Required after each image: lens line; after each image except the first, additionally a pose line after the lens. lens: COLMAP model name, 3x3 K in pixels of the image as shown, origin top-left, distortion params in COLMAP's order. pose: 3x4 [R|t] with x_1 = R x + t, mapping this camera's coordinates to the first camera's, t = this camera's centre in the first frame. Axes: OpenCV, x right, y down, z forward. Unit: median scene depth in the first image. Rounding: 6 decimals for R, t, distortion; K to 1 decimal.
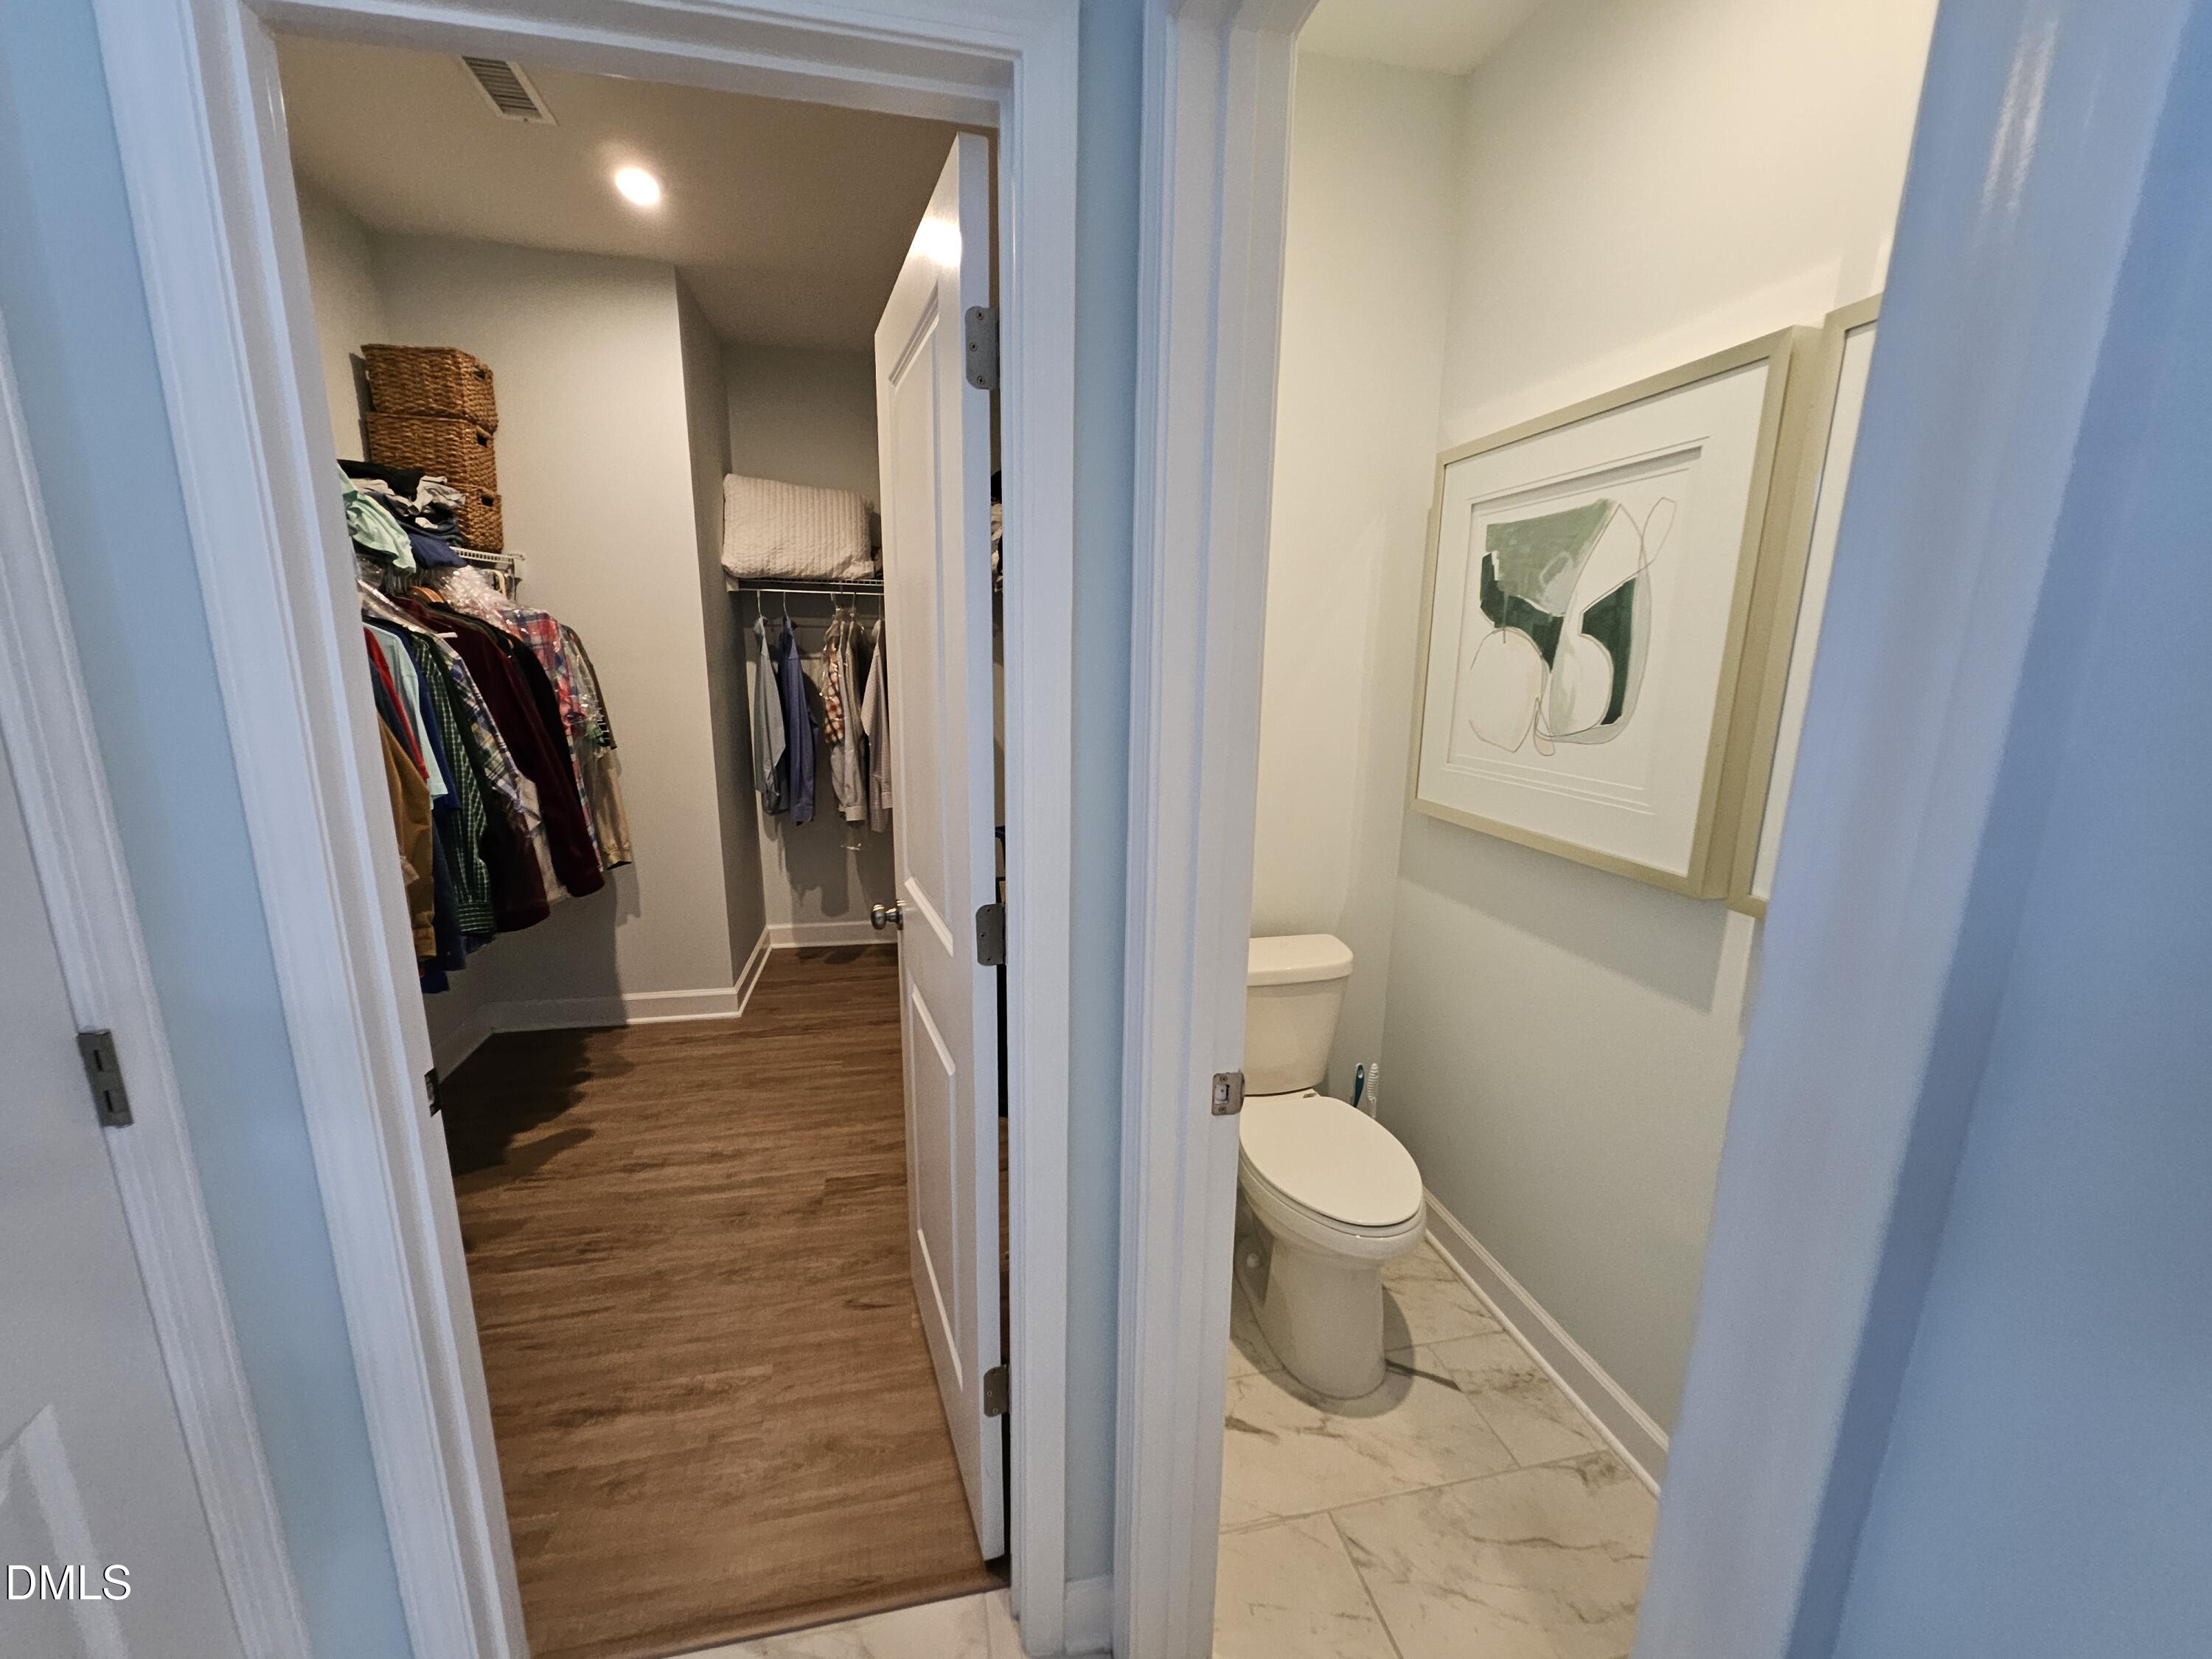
lens RADIAL K [[870.7, 0, 1100.6], [0, 870.7, 835.2], [0, 0, 1]] dist [0.010739, -0.000039]
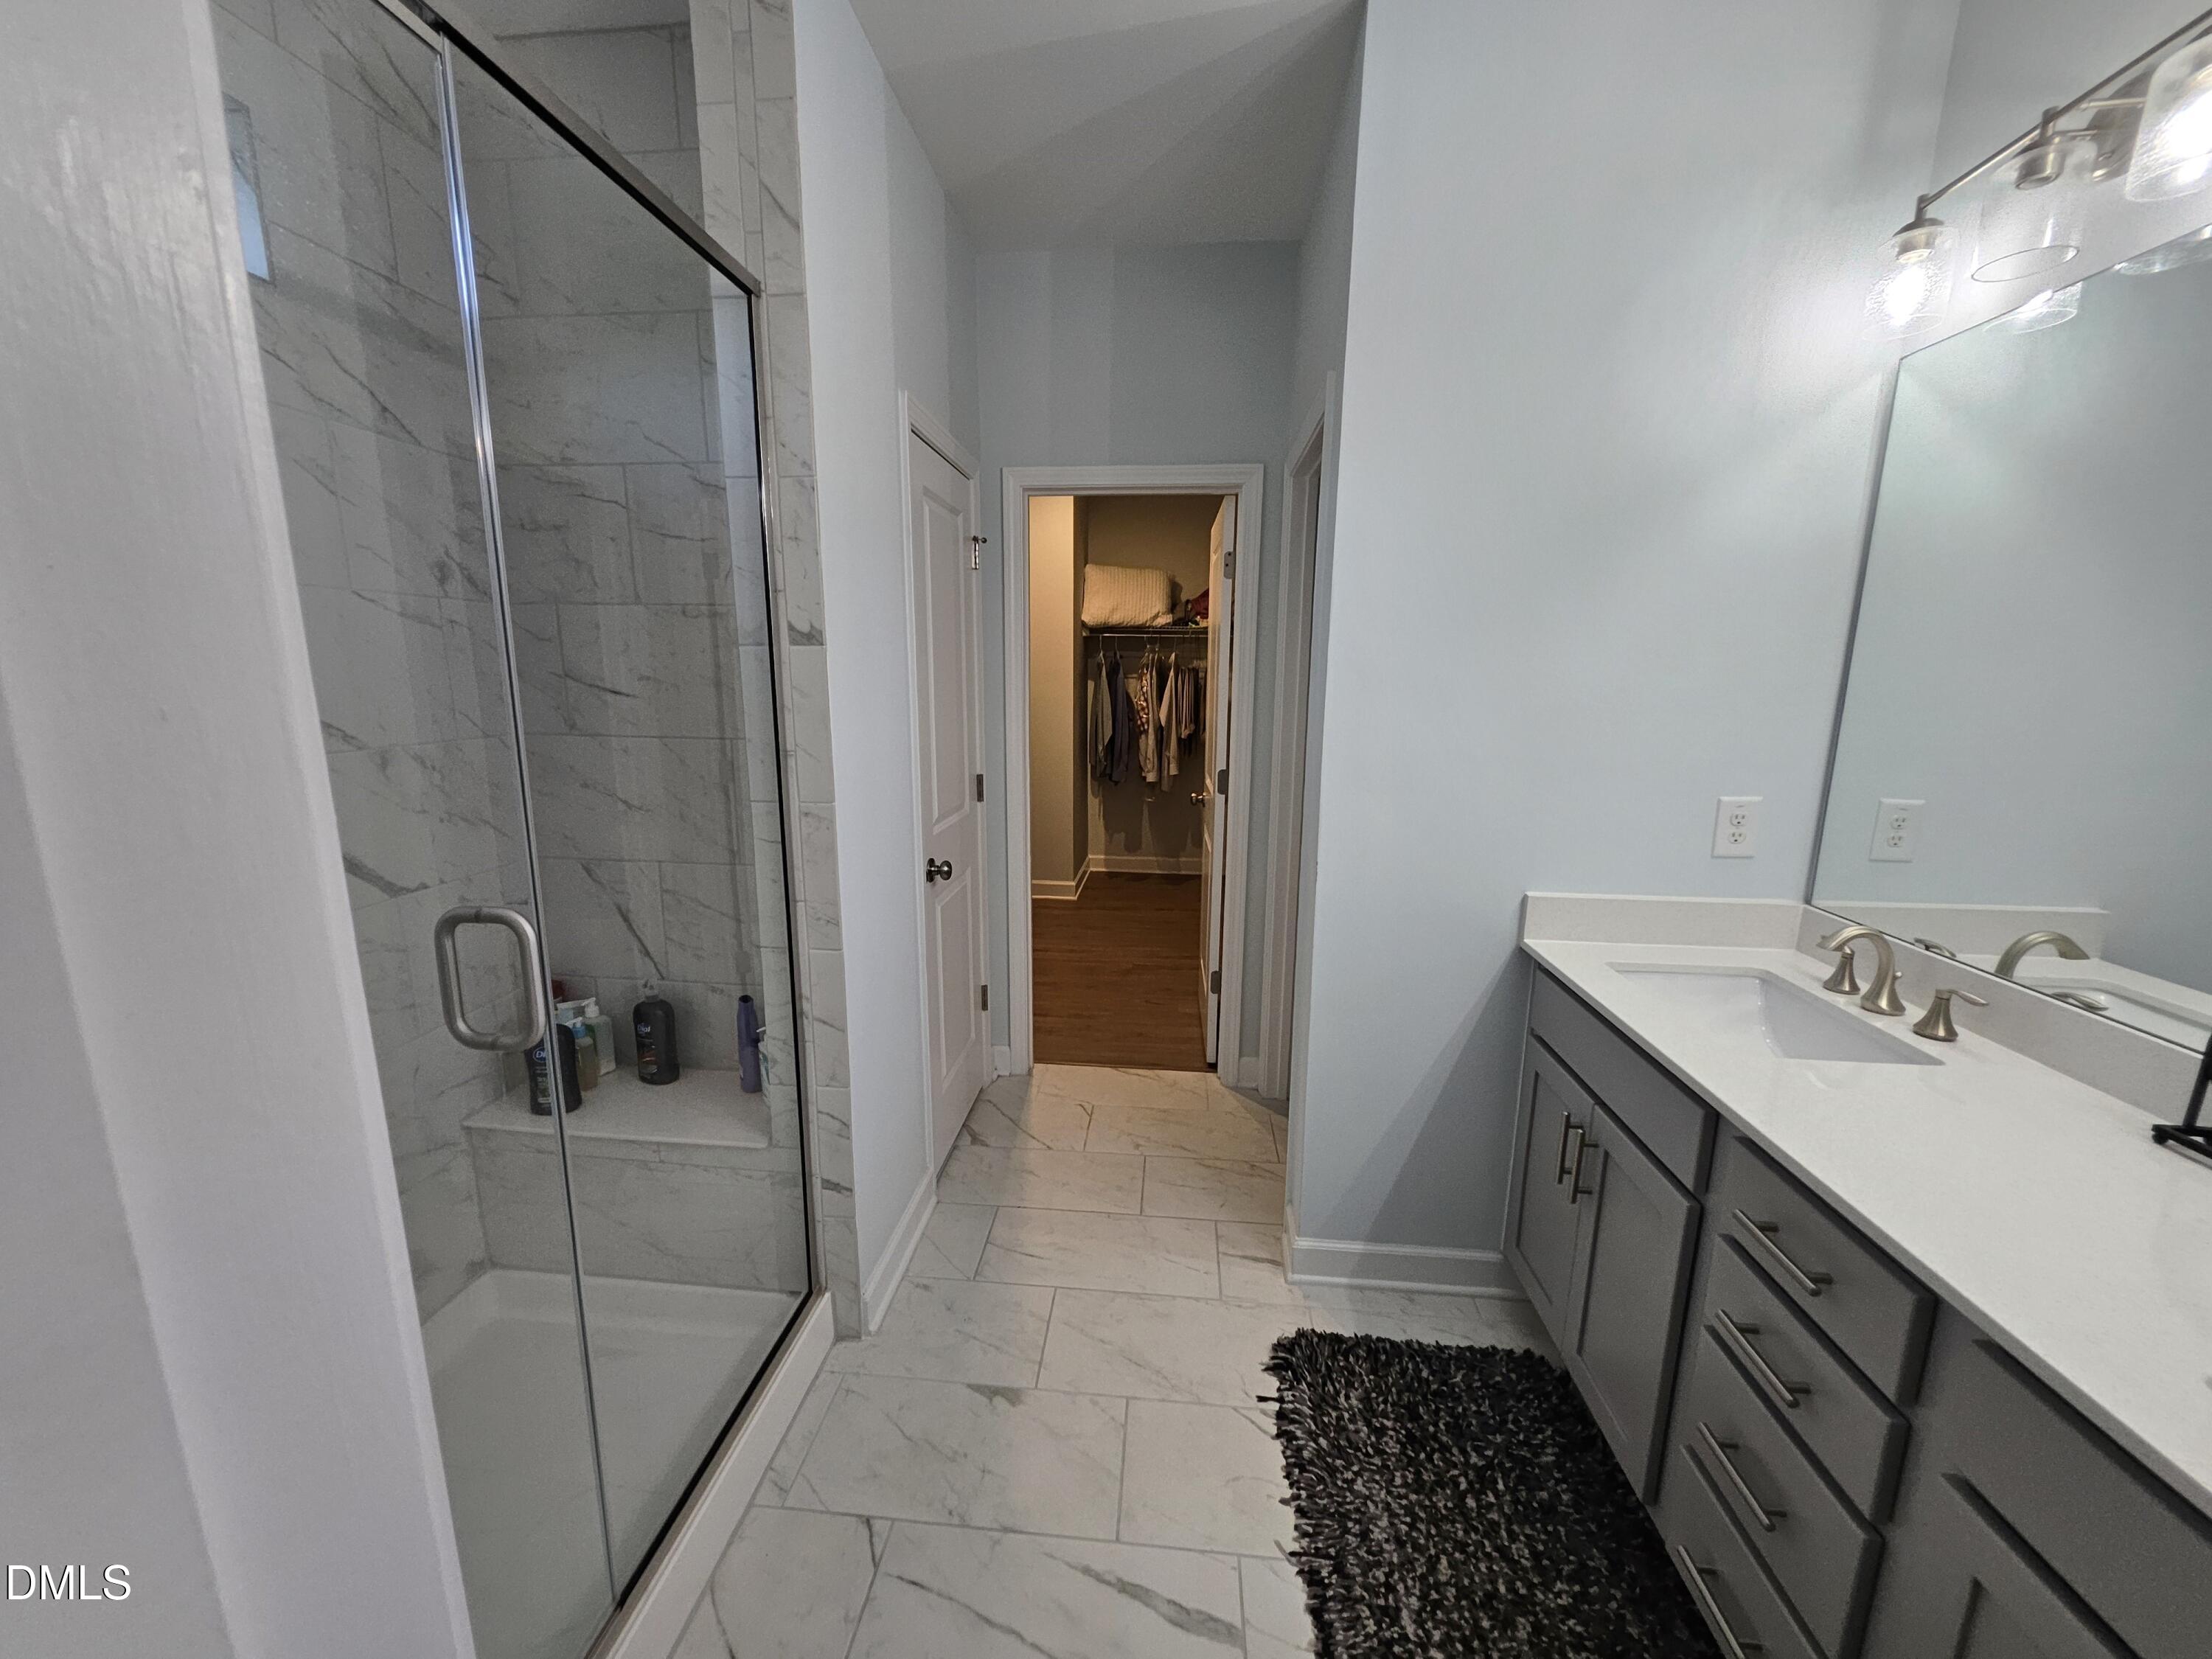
lens RADIAL K [[870.7, 0, 1100.6], [0, 870.7, 835.2], [0, 0, 1]] dist [0.010739, -0.000039]
pose [[0.952864, 0.050907, -0.299097, 0.100164], [-0.058174, 0.998187, -0.015436, 0.108295], [0.297769, 0.032108, 0.954098, -0.506219]]
